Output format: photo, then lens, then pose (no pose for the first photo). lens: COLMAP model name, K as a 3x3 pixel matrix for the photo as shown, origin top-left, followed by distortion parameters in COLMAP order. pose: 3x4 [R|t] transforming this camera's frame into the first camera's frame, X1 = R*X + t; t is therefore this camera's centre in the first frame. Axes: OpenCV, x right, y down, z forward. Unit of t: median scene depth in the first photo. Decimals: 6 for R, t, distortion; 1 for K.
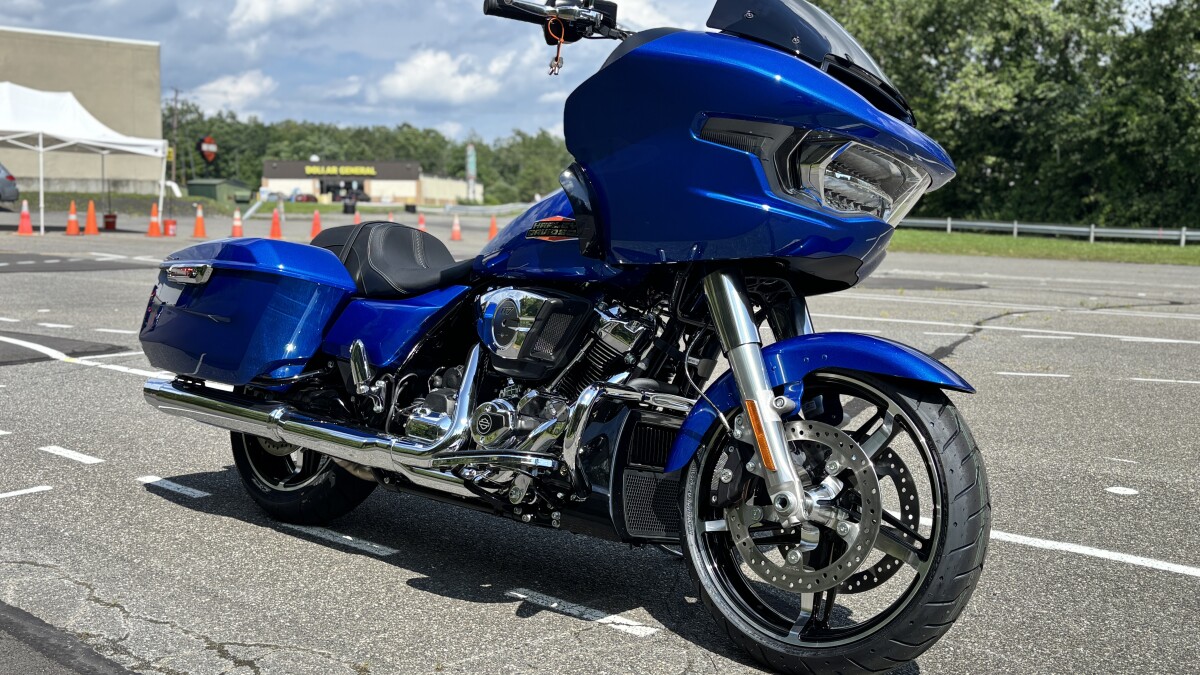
lens RADIAL K [[1213.6, 0, 600.0], [0, 1213.6, 337.5], [0, 0, 1]] dist [0.190071, -0.505846]
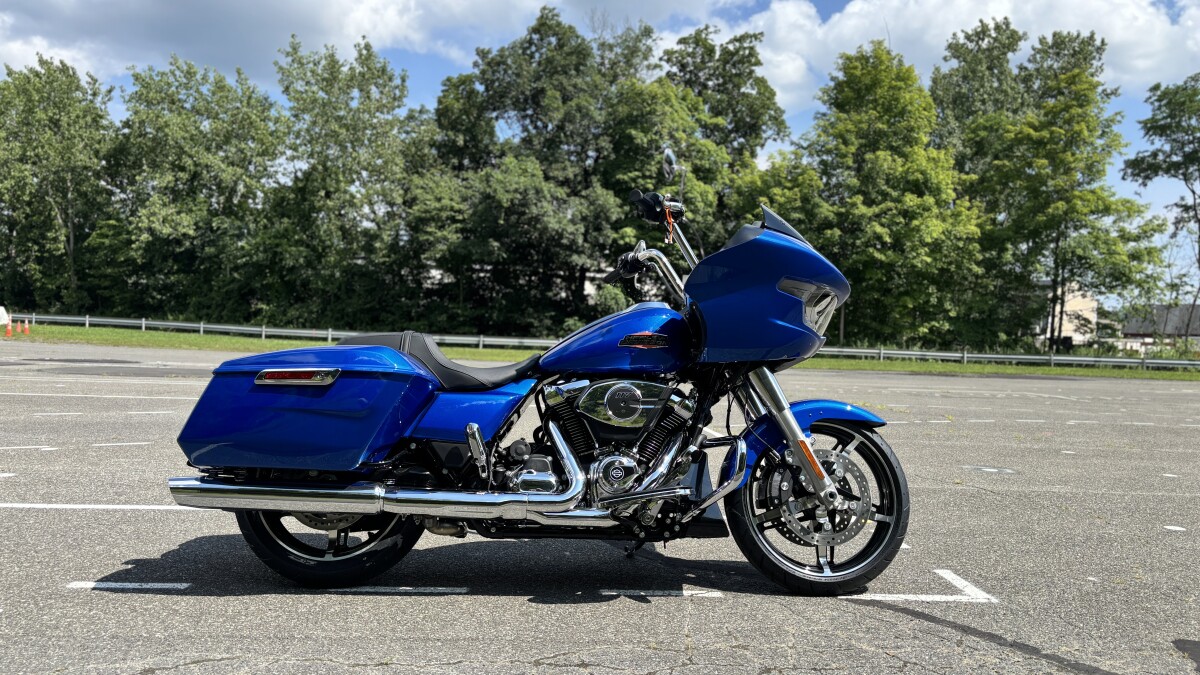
lens RADIAL K [[945.9, 0, 600.0], [0, 945.9, 337.5], [0, 0, 1]] dist [0.181829, -0.440051]
pose [[0.707756, 0.002357, 0.706453, -0.830693], [0.052357, 0.997069, -0.055780, -0.026408], [-0.704514, 0.076467, 0.705558, 0.182236]]
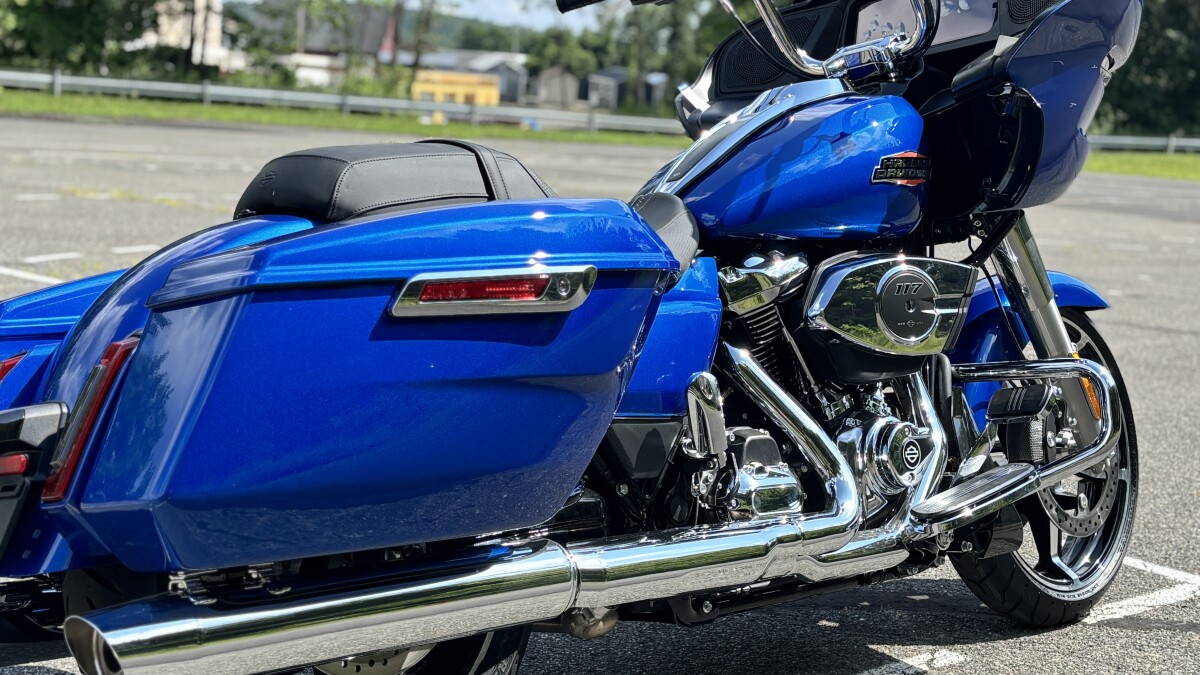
lens RADIAL K [[1823.2, 0, 570.0], [0, 1823.2, 335.2], [0, 0, 1]] dist [0.067345, -0.019080]
pose [[0.073097, -0.141267, 0.987269, -1.015269], [0.029941, 0.989782, 0.139410, -0.132206], [-0.996875, 0.019370, 0.076579, 1.007462]]
